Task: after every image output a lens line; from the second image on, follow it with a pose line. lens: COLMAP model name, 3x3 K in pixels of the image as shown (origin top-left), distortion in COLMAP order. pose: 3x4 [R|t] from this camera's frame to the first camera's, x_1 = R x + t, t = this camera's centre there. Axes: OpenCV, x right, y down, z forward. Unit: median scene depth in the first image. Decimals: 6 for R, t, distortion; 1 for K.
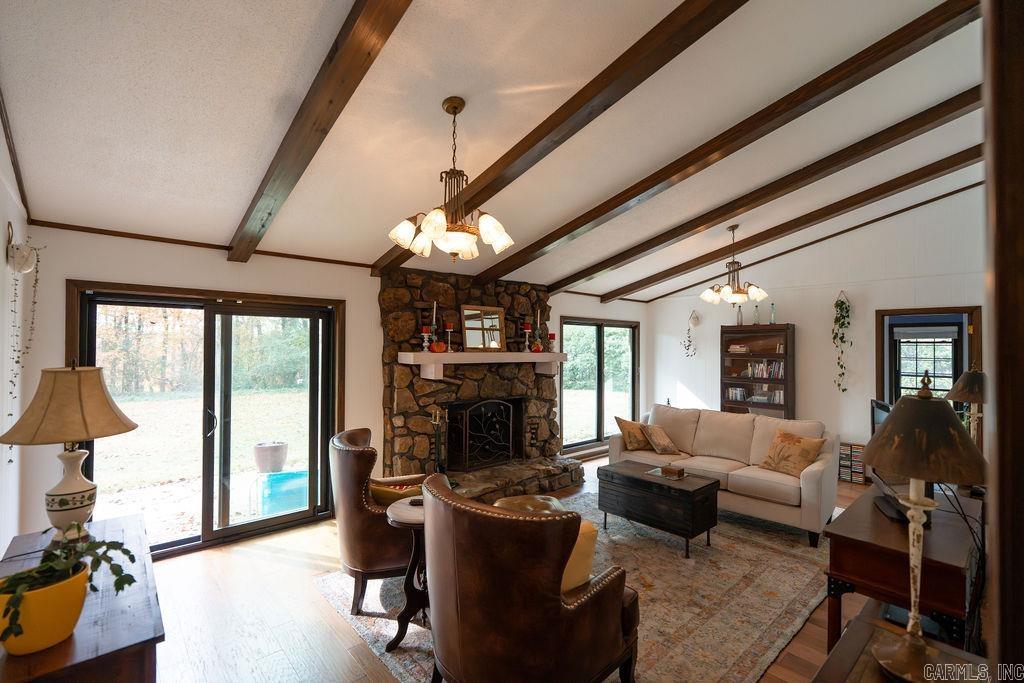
lens RADIAL K [[457.8, 0, 514.7], [0, 457.8, 344.1], [0, 0, 1]] dist [-0.001825, -0.000534]
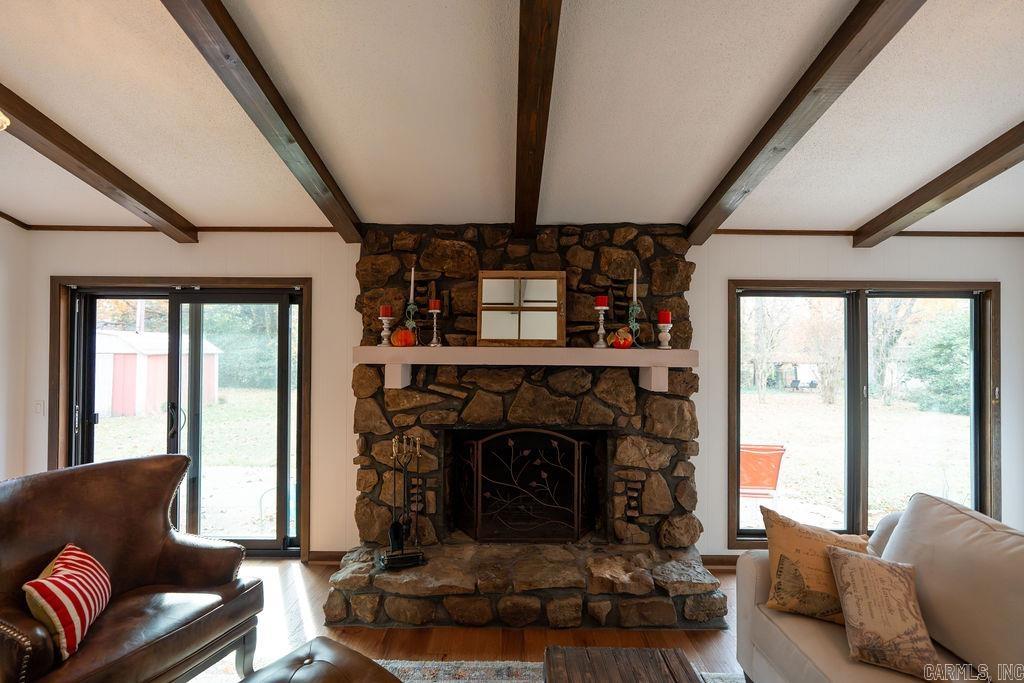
lens RADIAL K [[457.8, 0, 508.3], [0, 457.8, 345.5], [0, 0, 1]] dist [-0.001825, -0.000534]
pose [[0.741274, -0.003873, -0.671191, 0.323156], [0.002330, 0.999992, -0.003197, 0.017311], [0.671198, 0.000806, 0.741277, 0.546635]]
